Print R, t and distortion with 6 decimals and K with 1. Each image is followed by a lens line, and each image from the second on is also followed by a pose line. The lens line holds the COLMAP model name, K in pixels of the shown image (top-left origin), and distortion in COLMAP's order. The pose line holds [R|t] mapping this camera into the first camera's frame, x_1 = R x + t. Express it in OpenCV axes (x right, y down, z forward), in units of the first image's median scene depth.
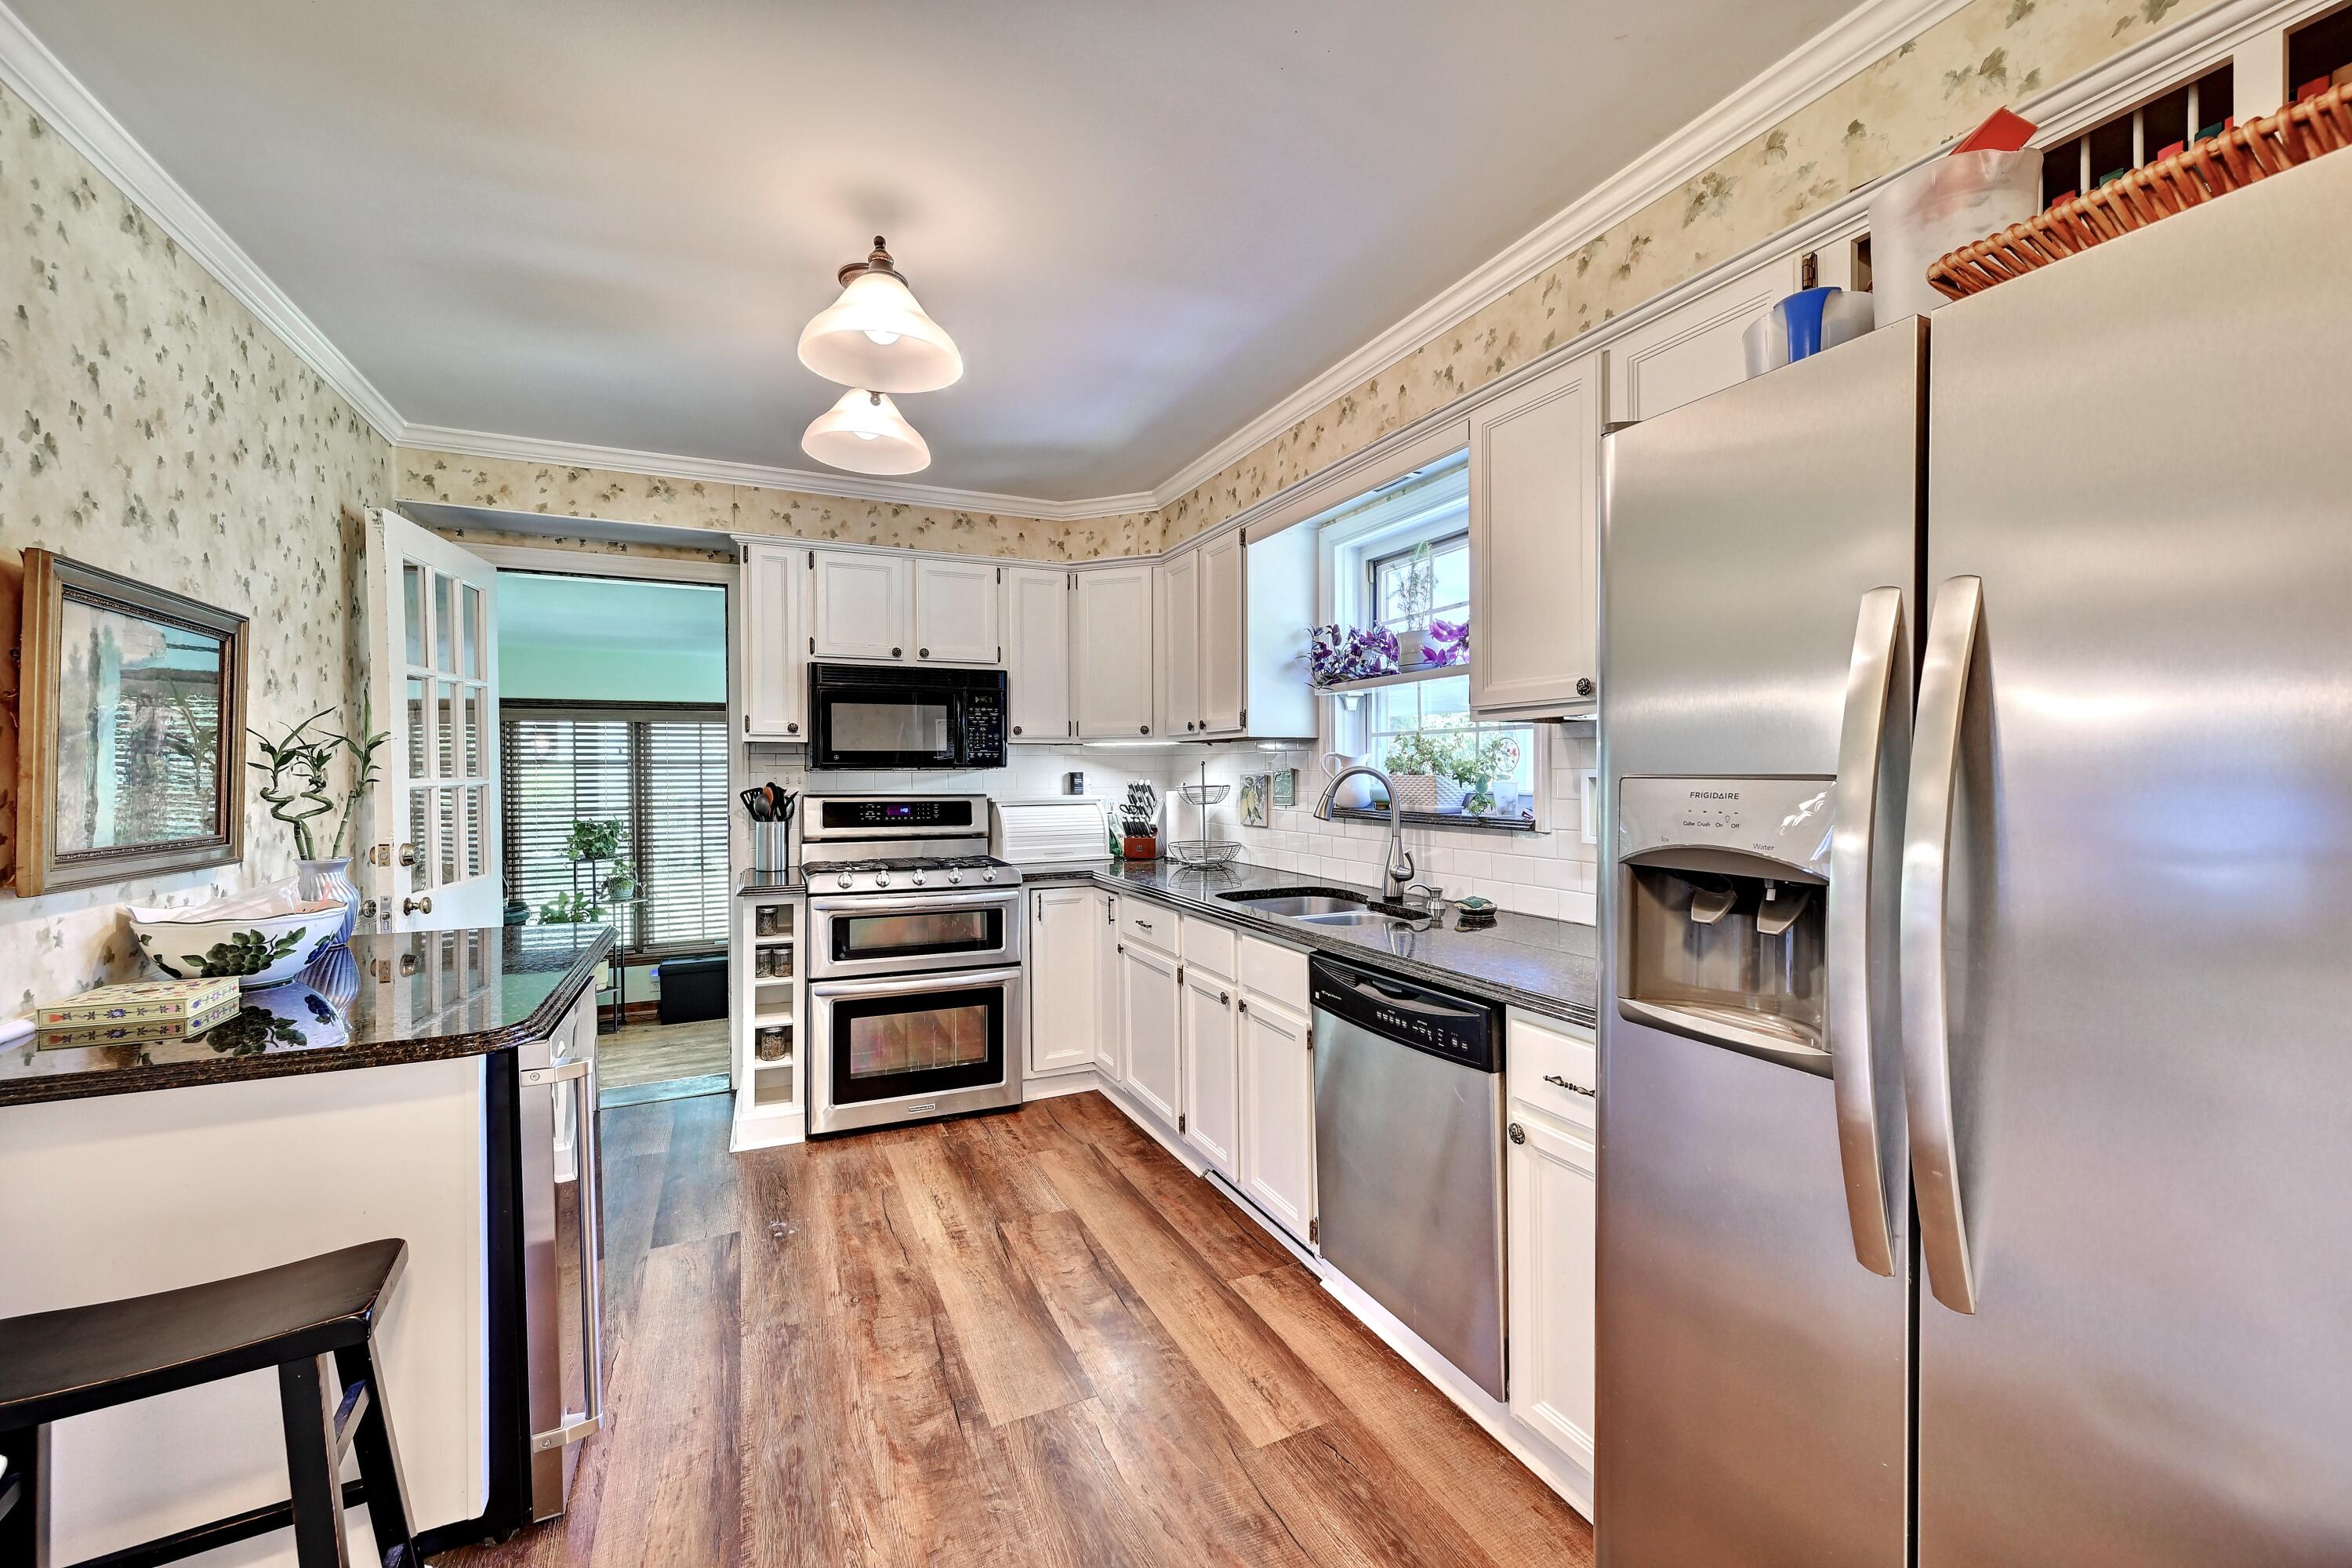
lens RADIAL K [[915.6, 0, 1167.8], [0, 915.6, 781.2], [0, 0, 1]] dist [0.000966, 0.000027]
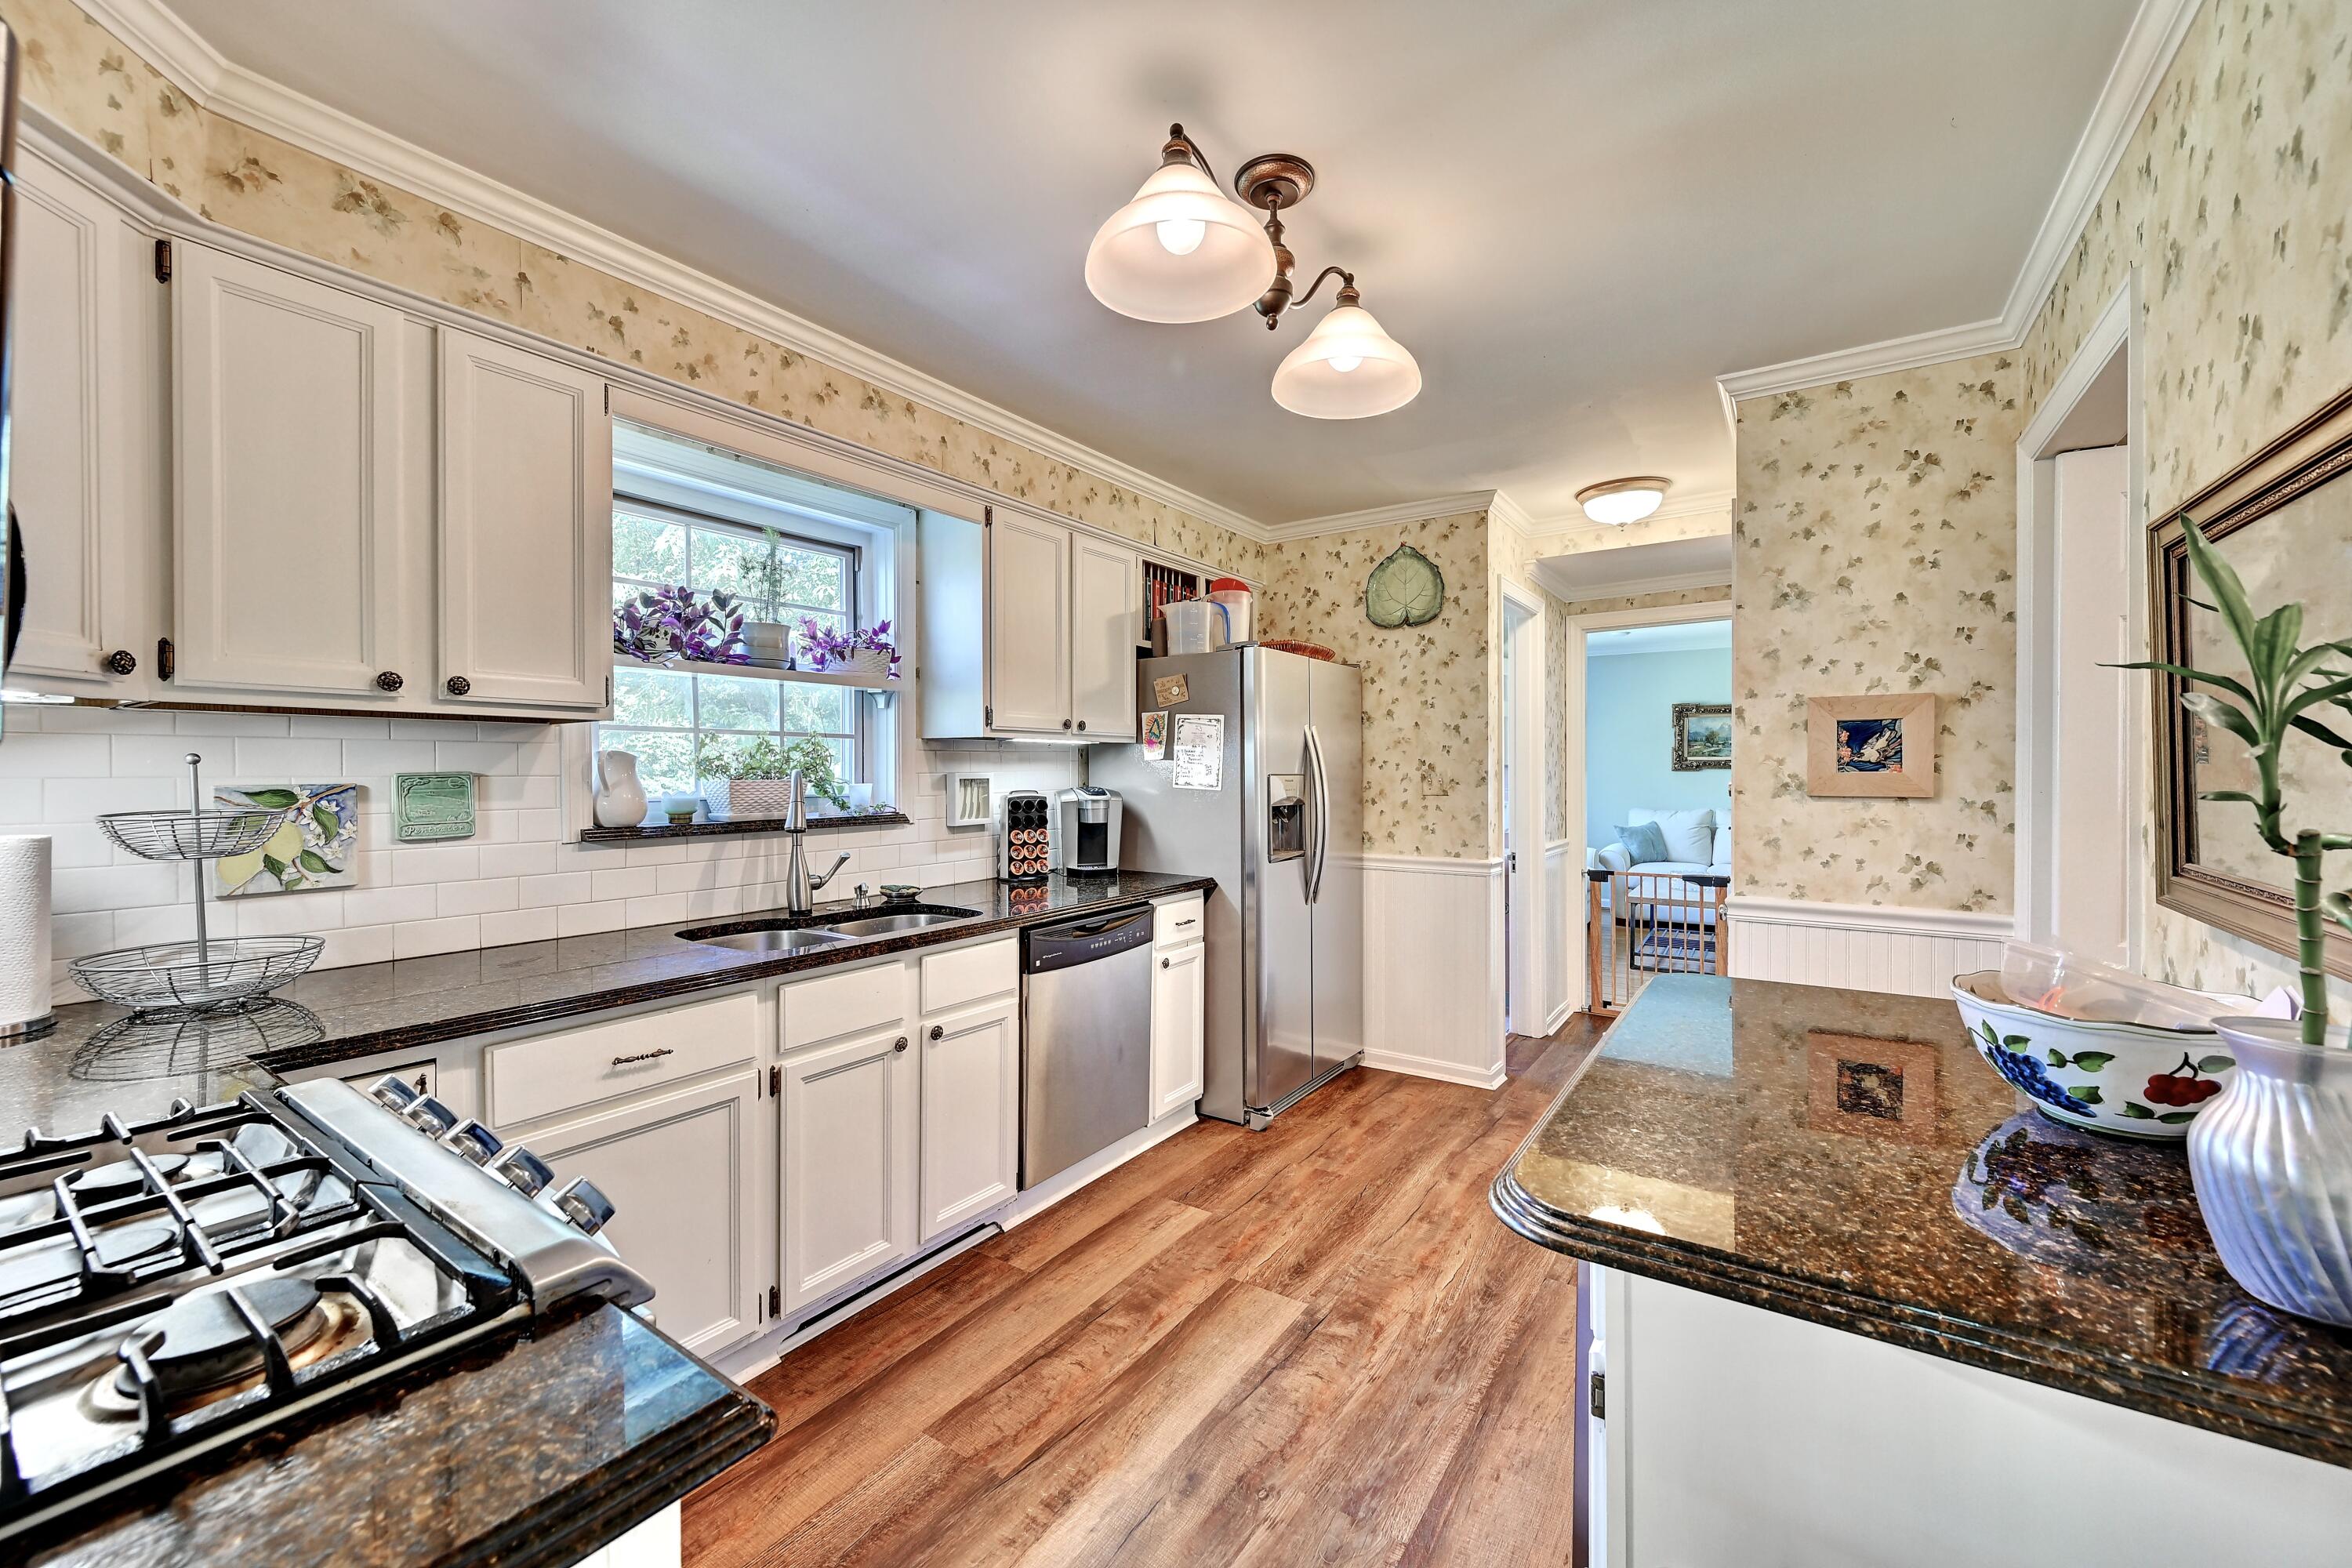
lens RADIAL K [[915.6, 0, 1184.7], [0, 915.6, 782.0], [0, 0, 1]] dist [0.000966, 0.000027]
pose [[-0.512391, -0.006221, 0.858730, -0.869798], [0.011838, 0.999828, 0.014307, -0.015306], [-0.858670, 0.017497, -0.512229, 1.318491]]
